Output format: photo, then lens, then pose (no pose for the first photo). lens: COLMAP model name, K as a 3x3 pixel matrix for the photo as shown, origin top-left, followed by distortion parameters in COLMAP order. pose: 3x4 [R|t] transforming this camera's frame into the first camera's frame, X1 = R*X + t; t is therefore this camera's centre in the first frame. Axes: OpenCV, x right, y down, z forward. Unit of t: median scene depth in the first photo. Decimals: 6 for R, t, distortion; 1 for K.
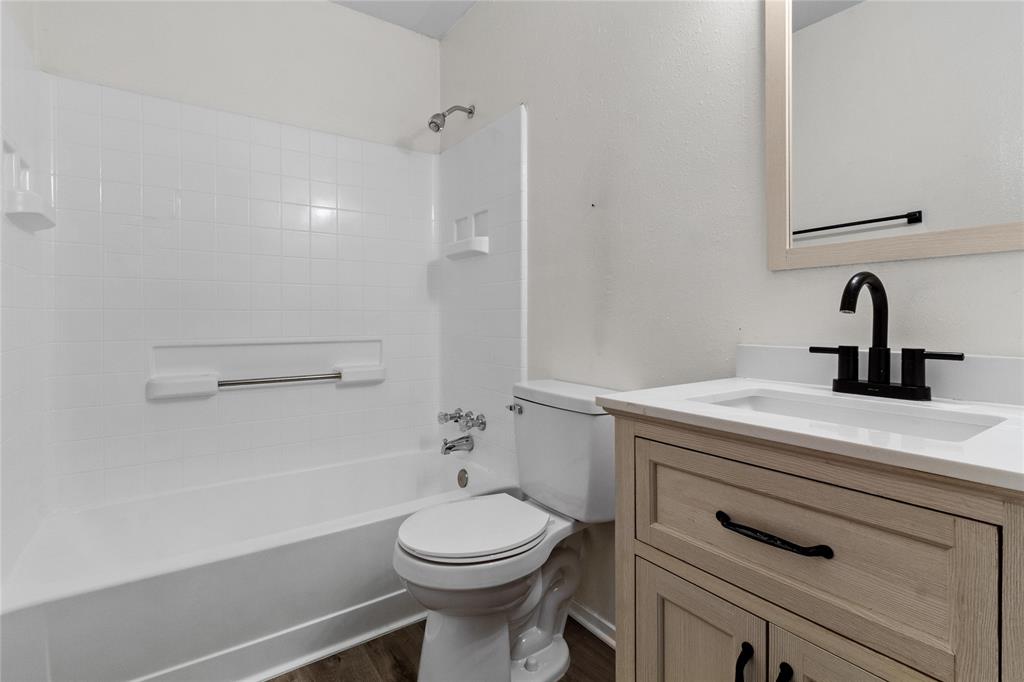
lens RADIAL K [[471.1, 0, 512.3], [0, 471.1, 335.1], [0, 0, 1]] dist [0.001658, 0.000614]
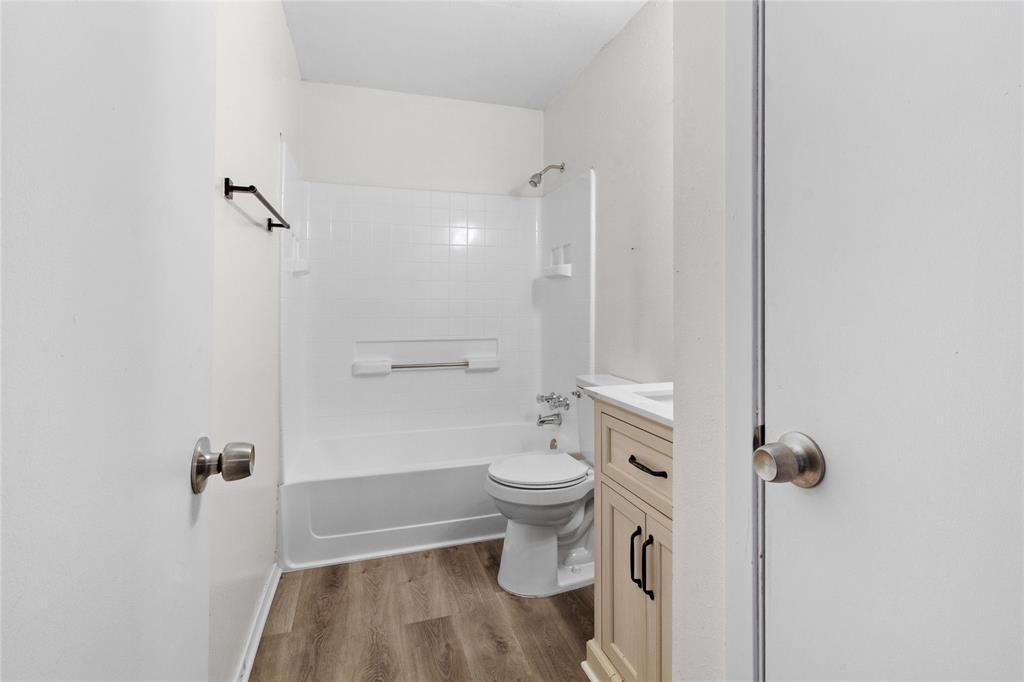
lens RADIAL K [[461.4, 0, 515.2], [0, 461.4, 317.7], [0, 0, 1]] dist [-0.000322, 0.000098]
pose [[0.955050, 0.009638, -0.296288, 0.184282], [-0.012067, 0.999907, -0.006370, -0.047181], [0.296199, 0.009659, 0.955077, -0.286333]]
